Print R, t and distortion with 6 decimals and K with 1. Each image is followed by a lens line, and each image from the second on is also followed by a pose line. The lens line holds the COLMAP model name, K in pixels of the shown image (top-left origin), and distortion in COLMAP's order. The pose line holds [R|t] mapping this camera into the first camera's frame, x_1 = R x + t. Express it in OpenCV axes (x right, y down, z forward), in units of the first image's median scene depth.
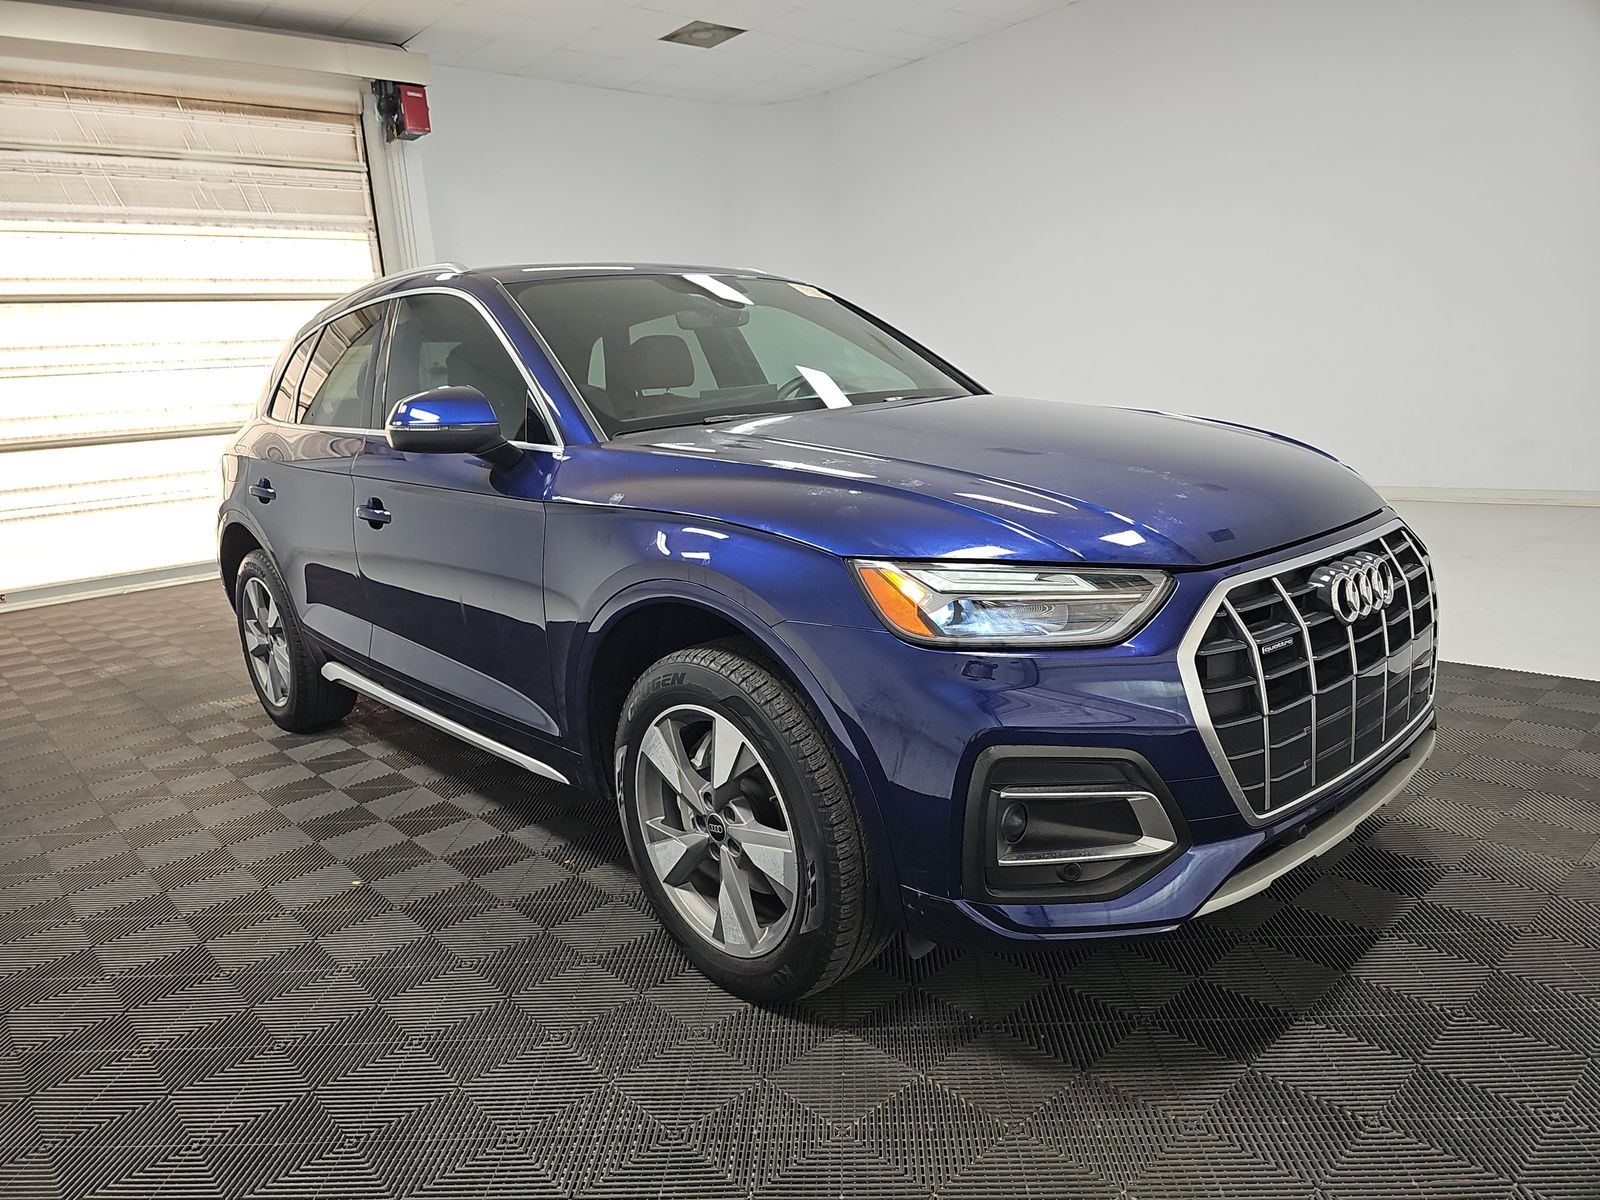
lens RADIAL K [[1076.3, 0, 800.0], [0, 1076.3, 600.0], [0, 0, 1]] dist [0.031231, -0.034841]
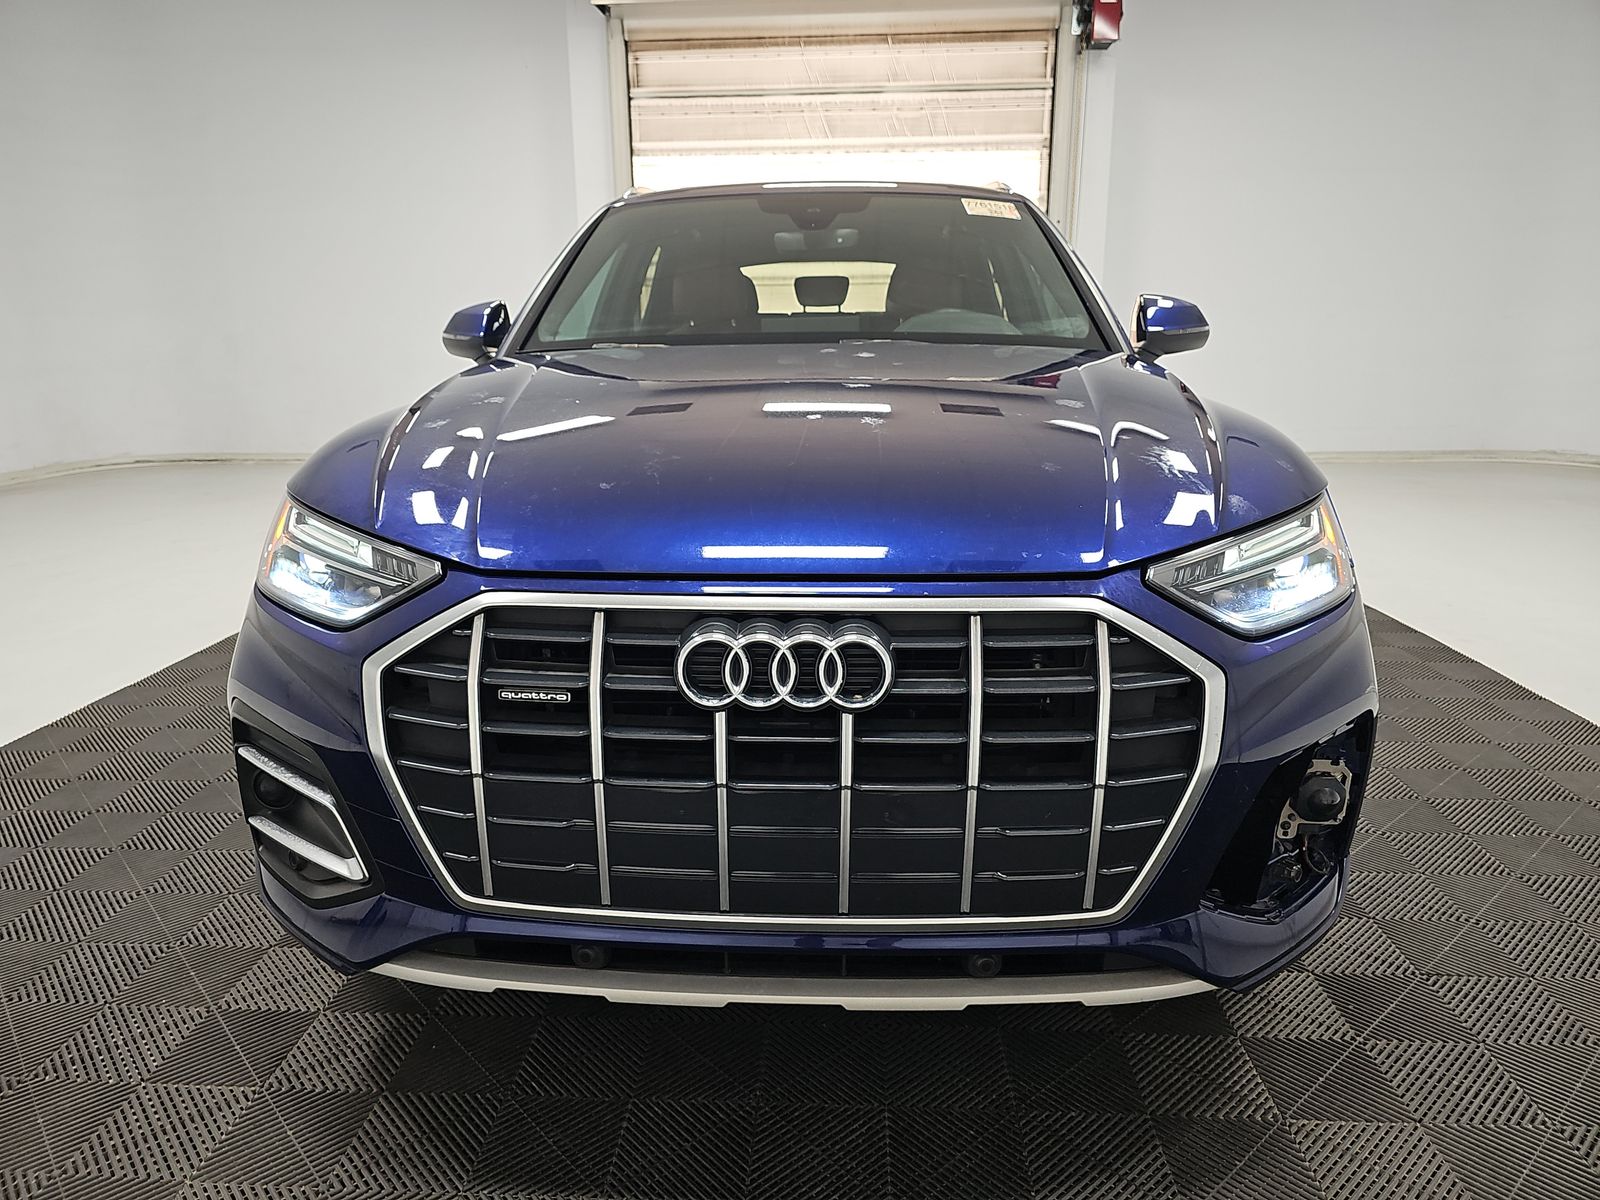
lens RADIAL K [[1076.3, 0, 800.0], [0, 1076.3, 600.0], [0, 0, 1]] dist [0.031231, -0.034841]
pose [[0.709107, 0.229035, -0.666865, 0.237419], [-0.182089, 0.973176, 0.140615, -0.035994], [0.681183, 0.021718, 0.731791, 0.131522]]
